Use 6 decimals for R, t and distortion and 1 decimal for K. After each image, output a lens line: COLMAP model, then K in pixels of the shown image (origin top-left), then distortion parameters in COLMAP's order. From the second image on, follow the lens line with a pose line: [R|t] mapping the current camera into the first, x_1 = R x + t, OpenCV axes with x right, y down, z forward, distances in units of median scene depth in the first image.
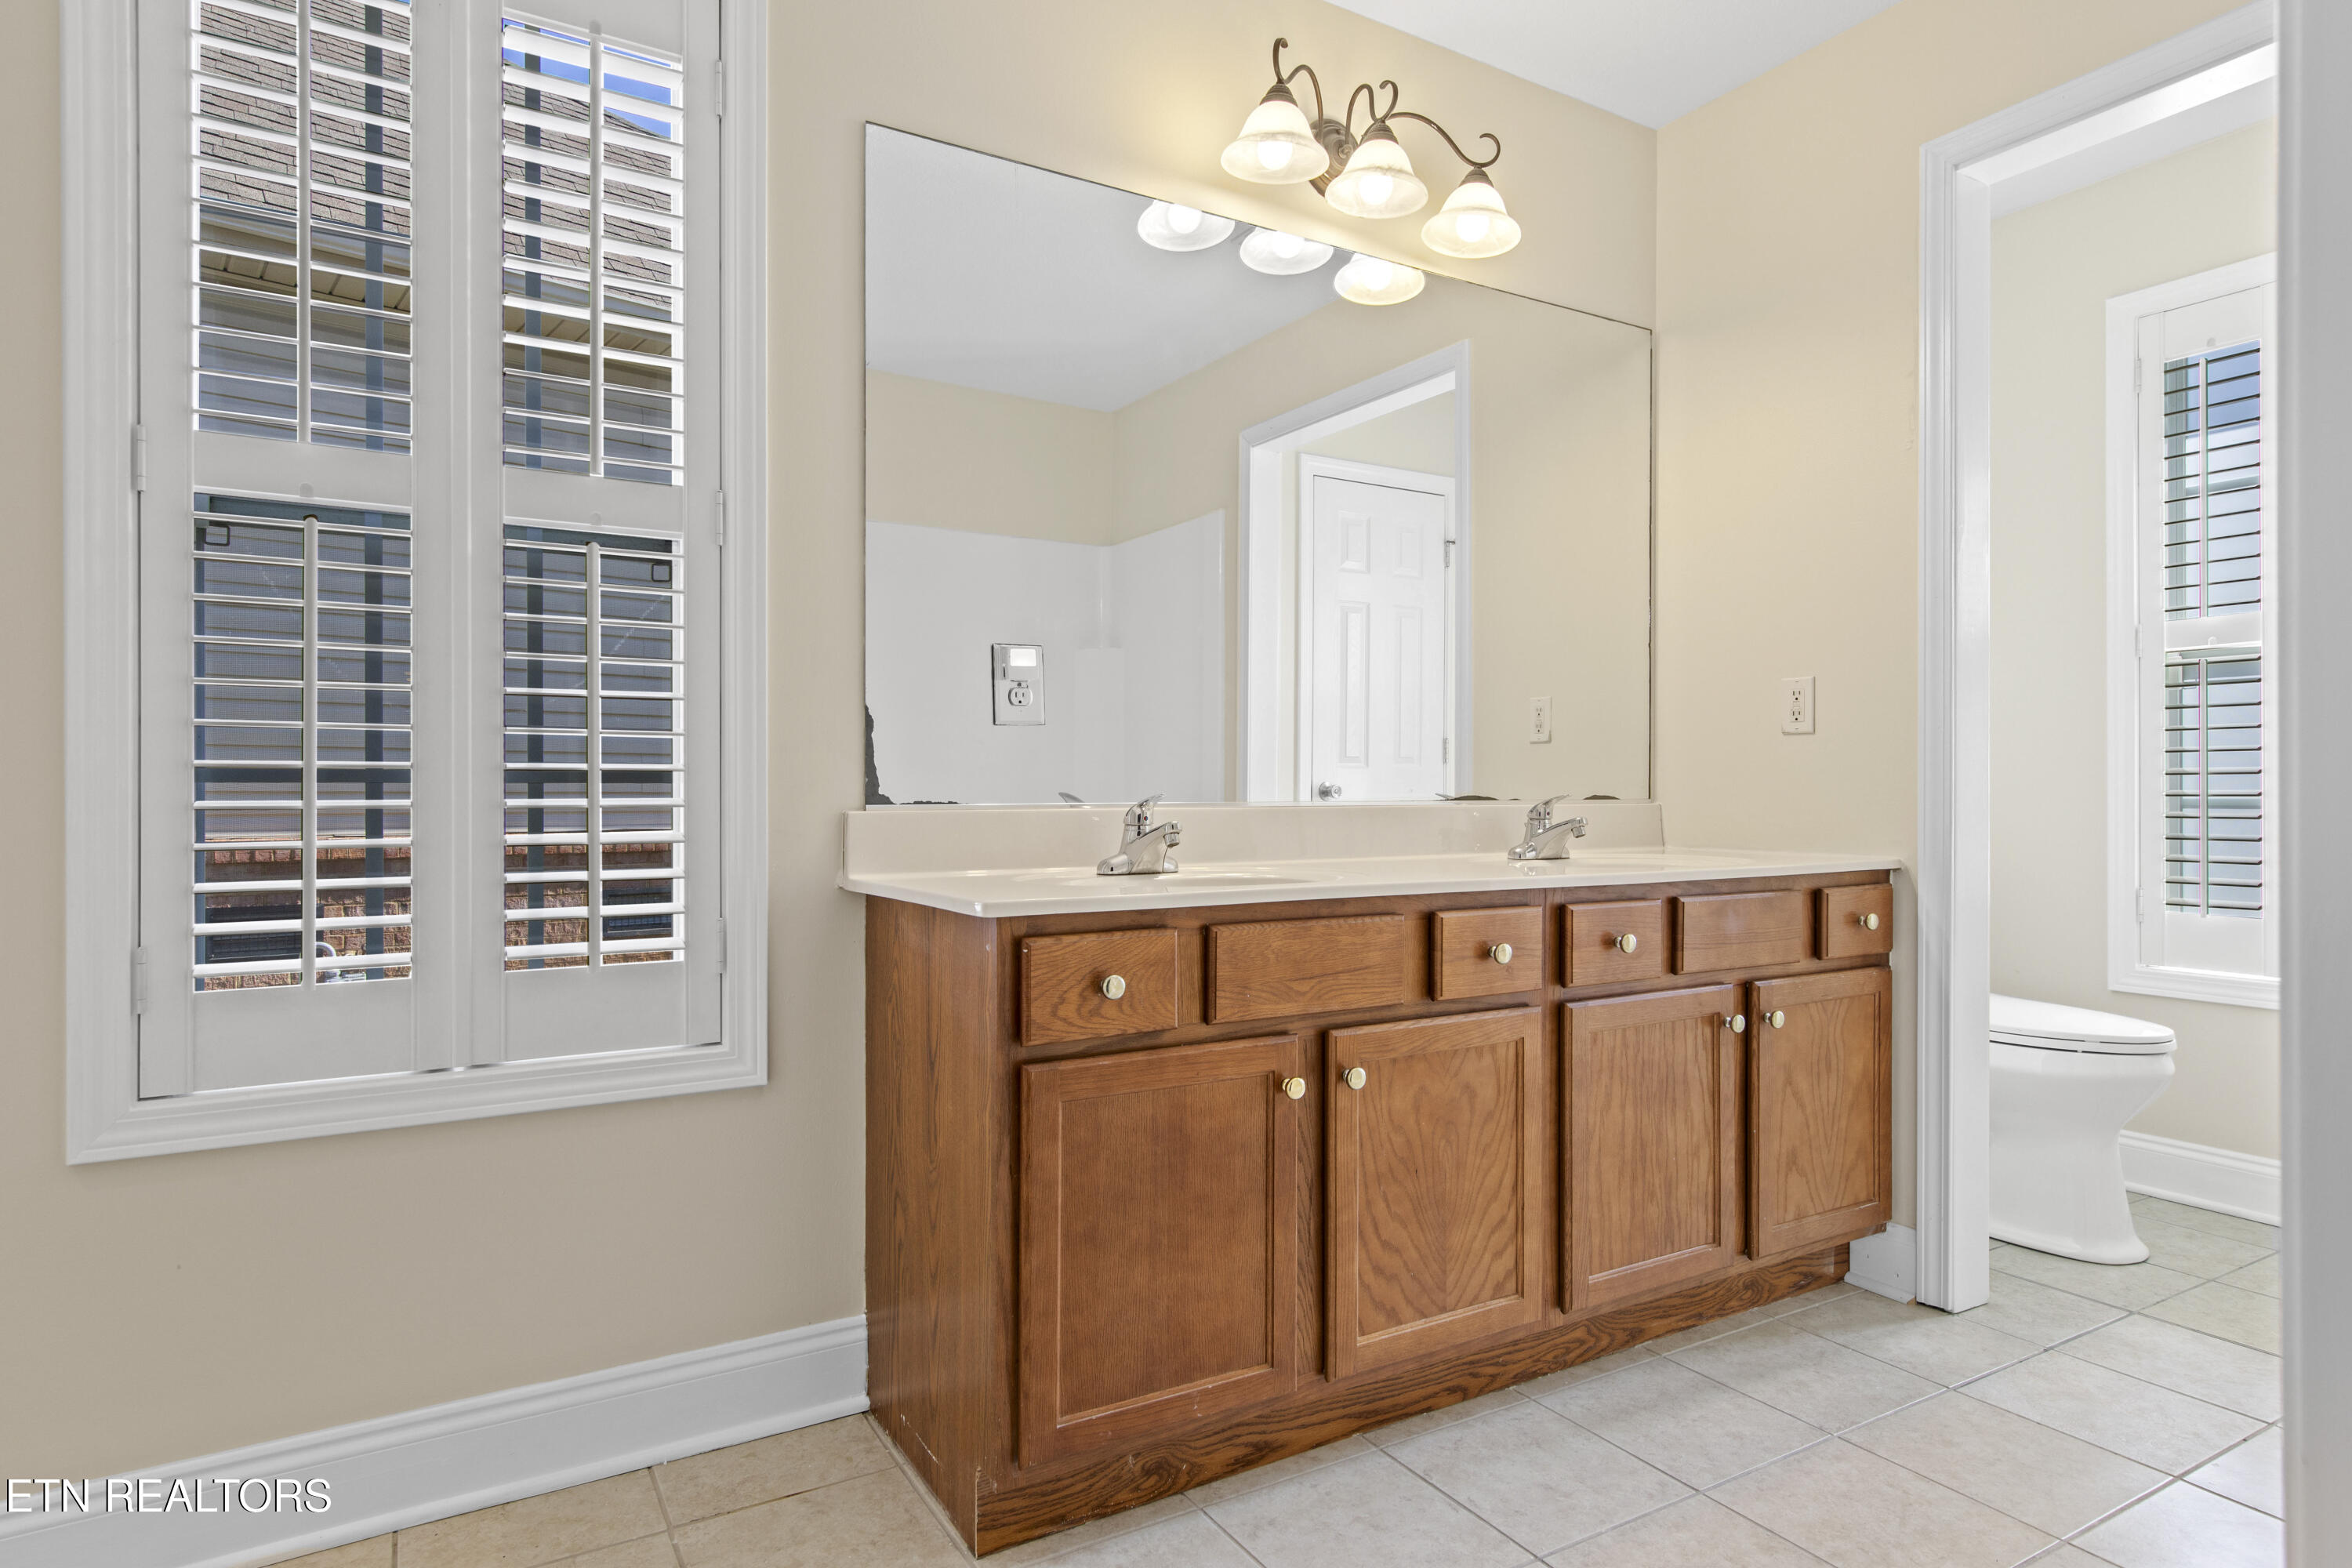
lens RADIAL K [[1257.8, 0, 1177.5], [0, 1257.8, 796.0], [0, 0, 1]] dist [-0.028521, -0.000015]
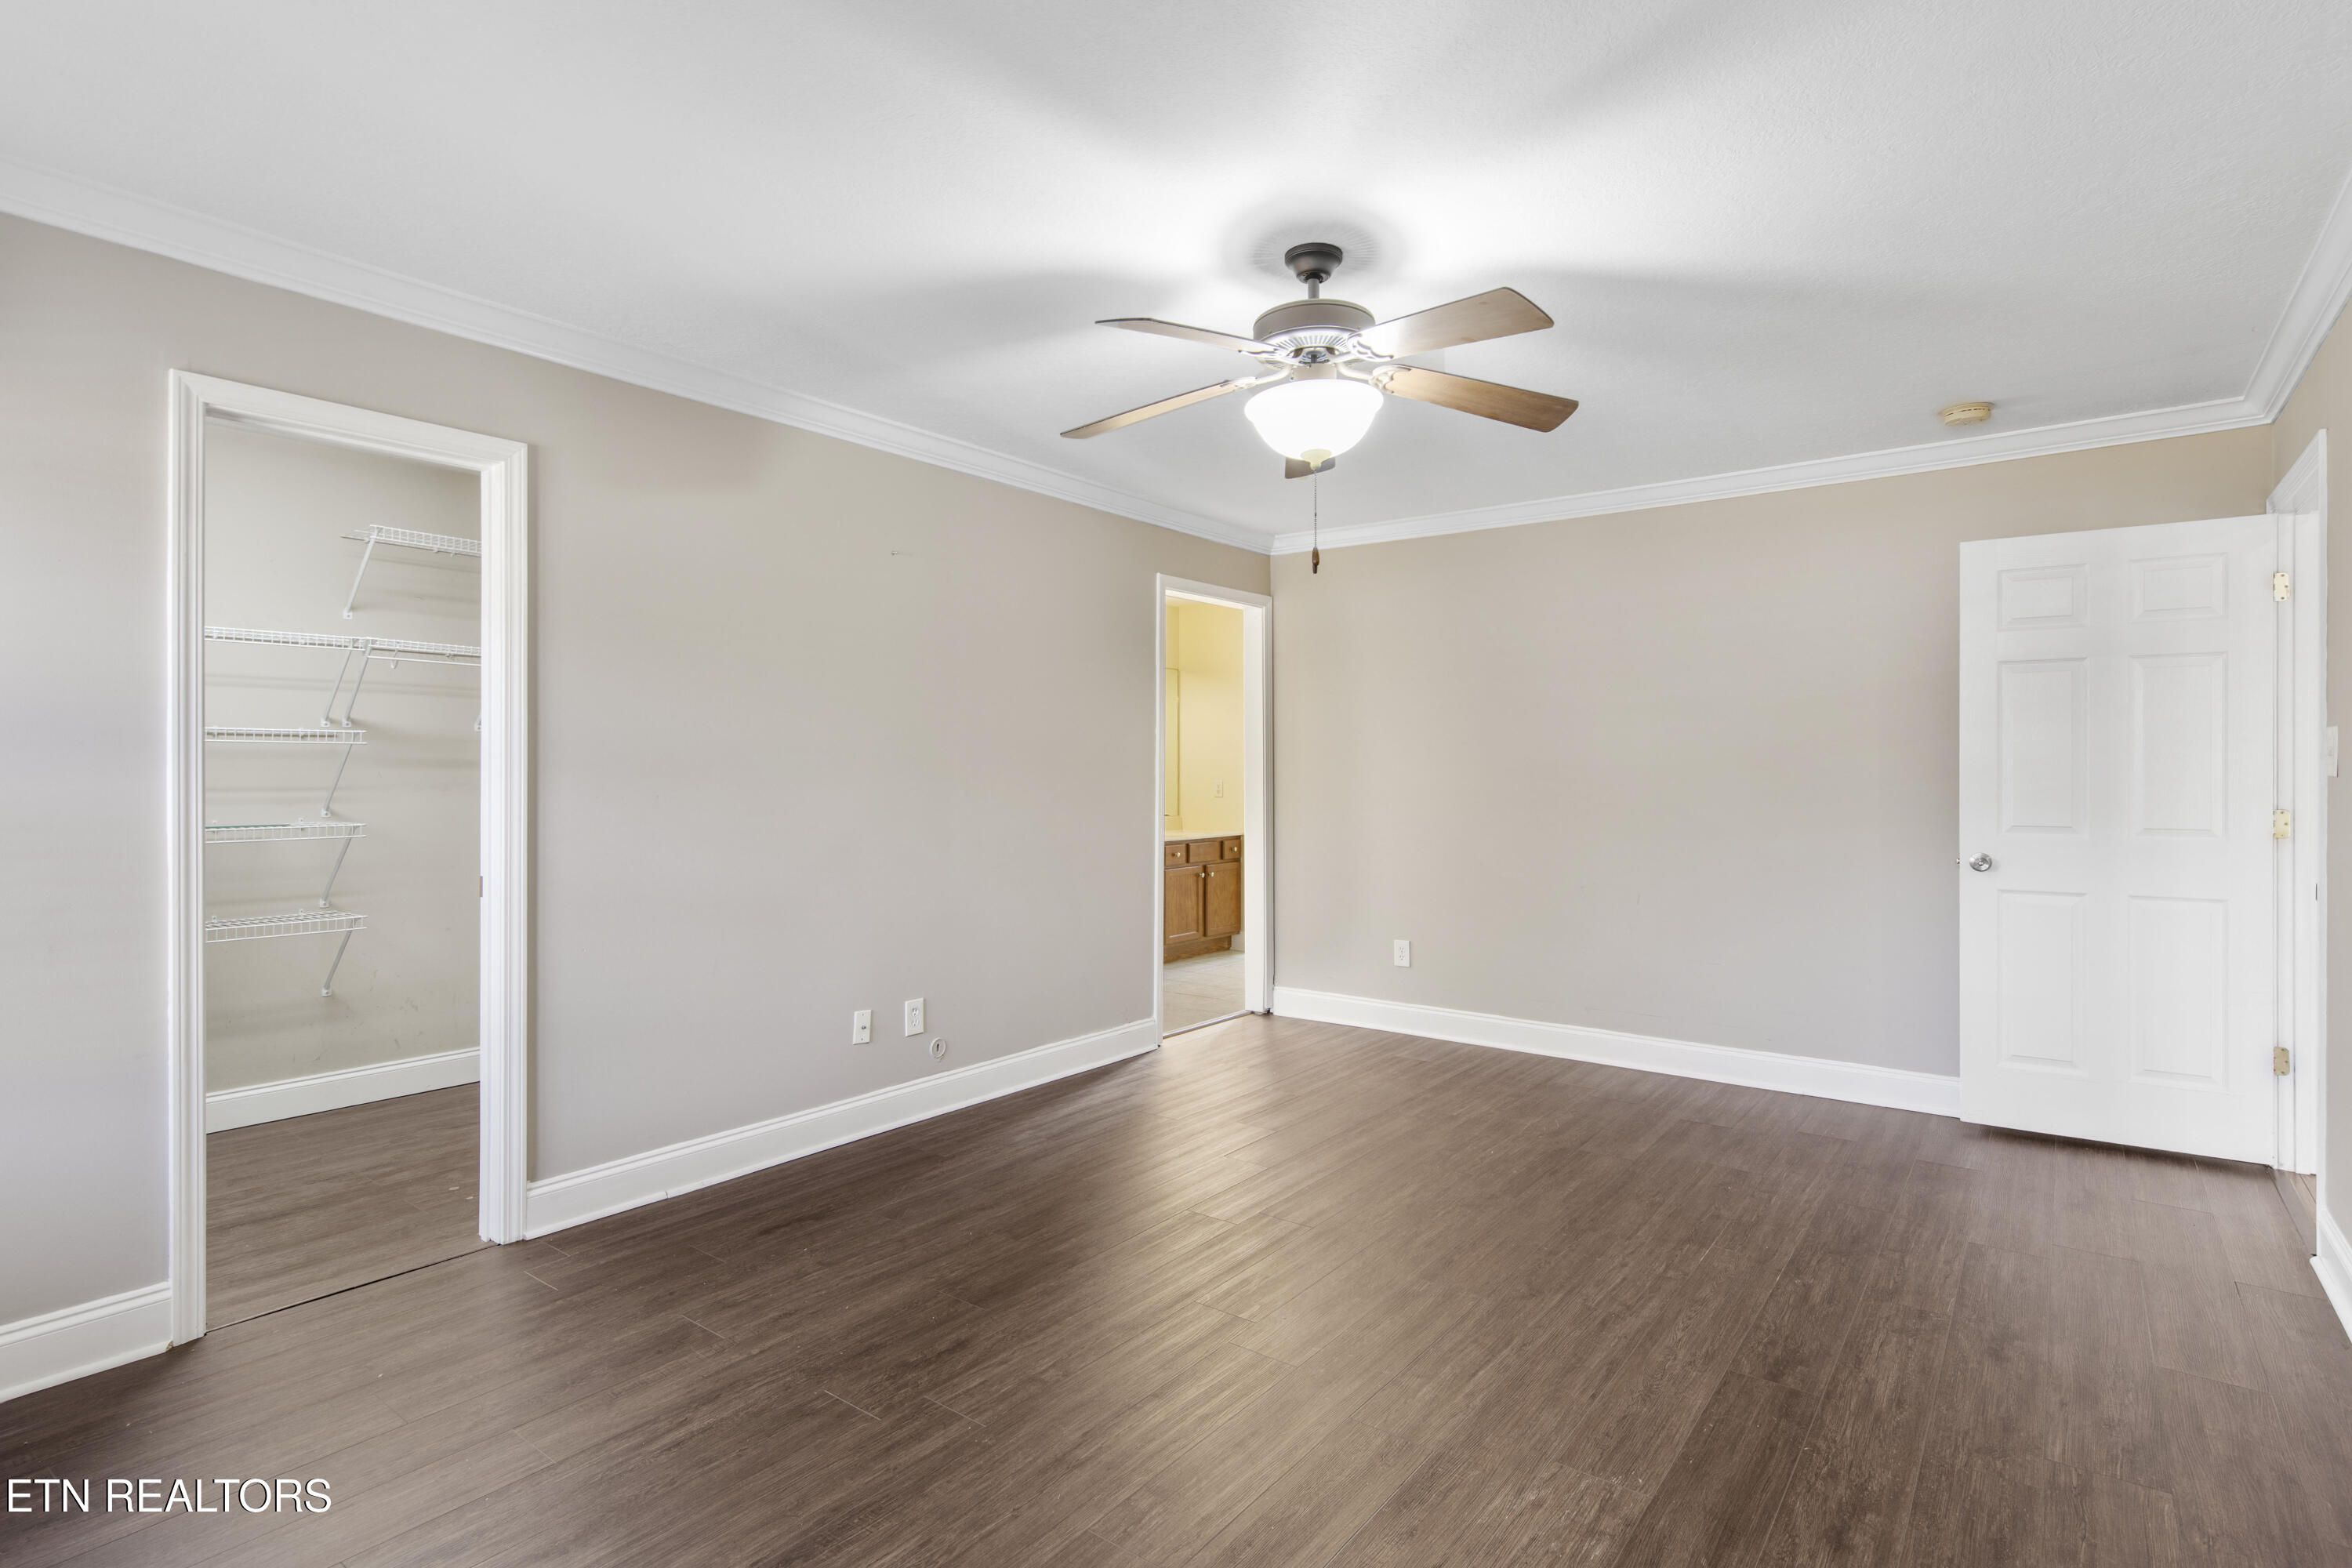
lens RADIAL K [[1170.7, 0, 1169.4], [0, 1170.7, 785.7], [0, 0, 1]] dist [0.006077, -0.000096]
pose [[0.925274, -0.004735, 0.379269, -1.071993], [0.000147, 0.999926, 0.012124, -0.148998], [-0.379298, -0.011163, 0.925207, -2.429026]]
